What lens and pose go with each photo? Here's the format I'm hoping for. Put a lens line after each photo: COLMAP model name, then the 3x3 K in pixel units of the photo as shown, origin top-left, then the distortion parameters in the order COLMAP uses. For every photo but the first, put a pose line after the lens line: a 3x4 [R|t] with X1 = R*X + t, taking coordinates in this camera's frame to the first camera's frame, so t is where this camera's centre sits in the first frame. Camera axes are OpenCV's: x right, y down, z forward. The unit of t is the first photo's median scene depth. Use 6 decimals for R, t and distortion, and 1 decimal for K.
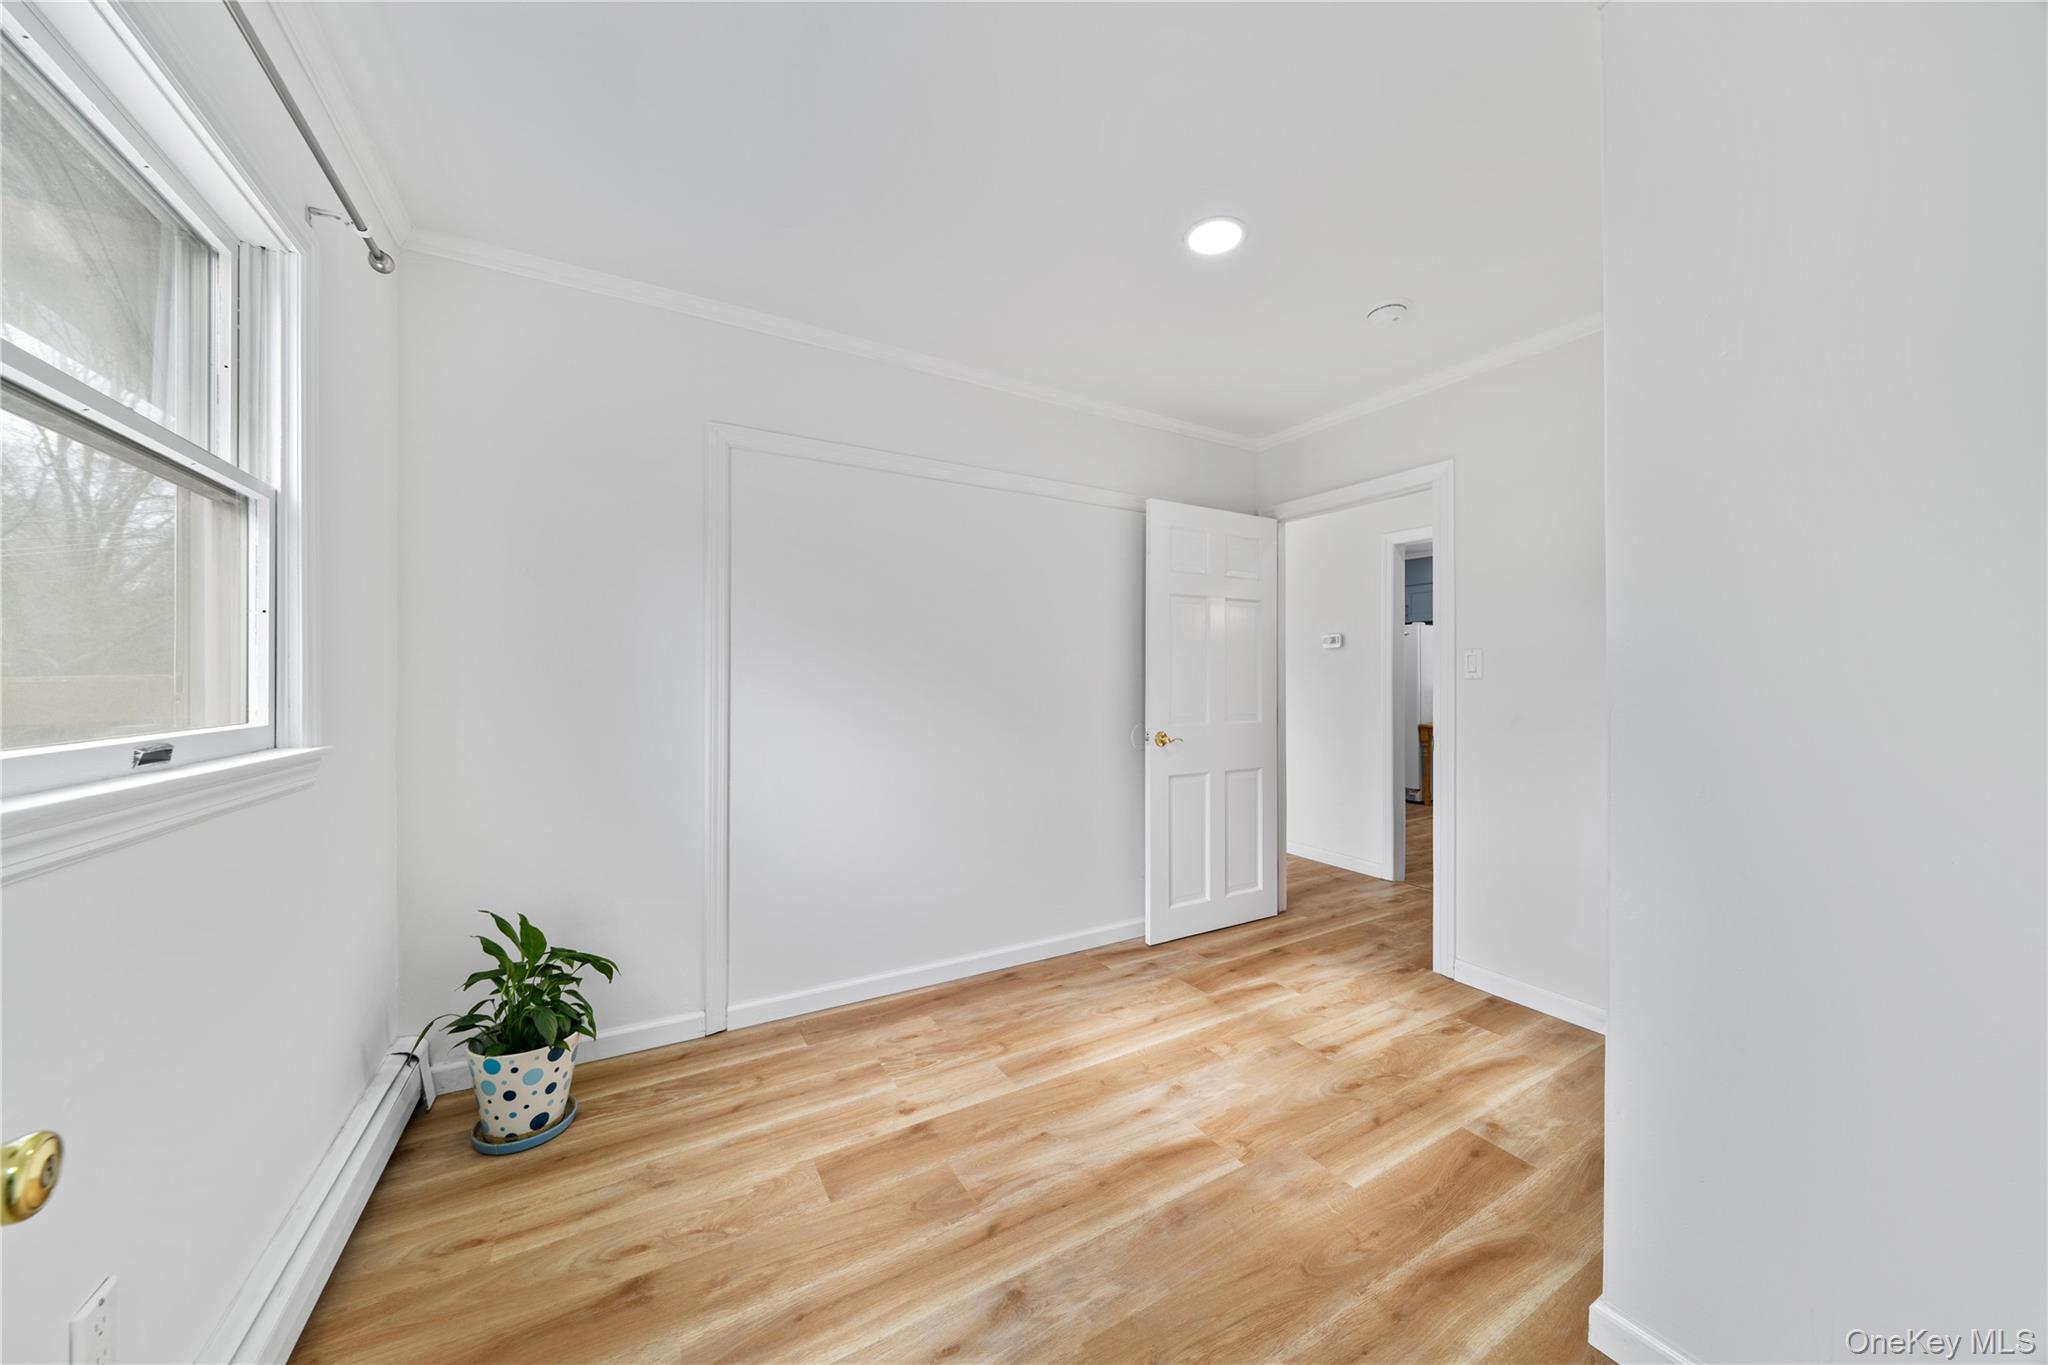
lens RADIAL K [[697.9, 0, 1022.6], [0, 697.9, 680.1], [0, 0, 1]] dist [-0.002149, -0.000200]
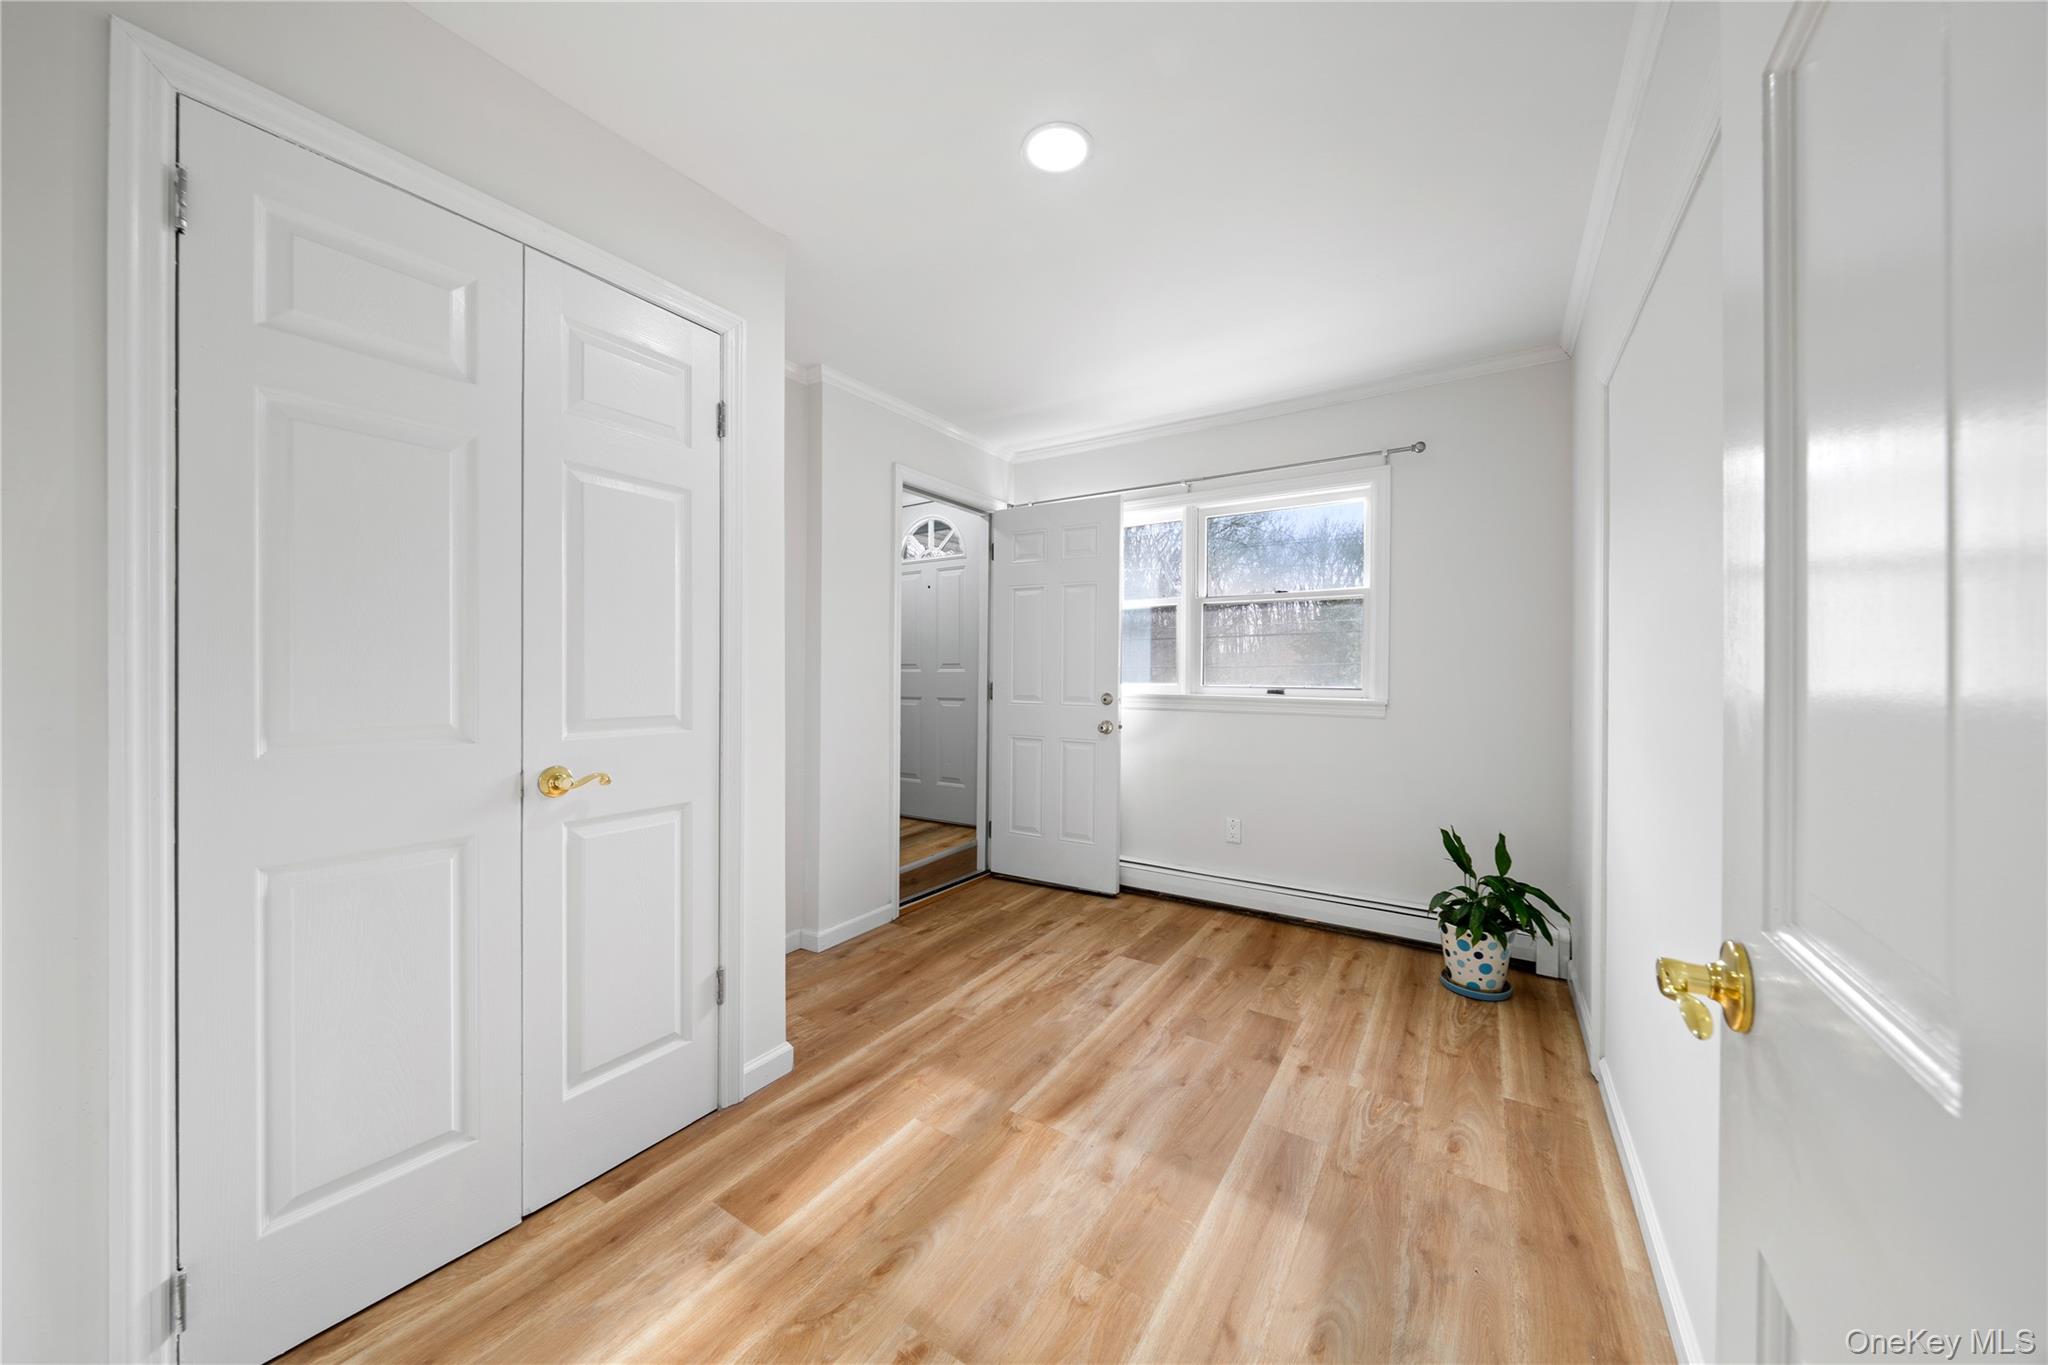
lens RADIAL K [[697.9, 0, 1025.7], [0, 697.9, 675.7], [0, 0, 1]] dist [-0.002149, -0.000200]
pose [[-0.890043, -0.005667, -0.455841, 0.729941], [-0.007135, 0.999973, 0.001500, 0.018956], [0.455820, 0.004587, -0.890060, 1.819088]]
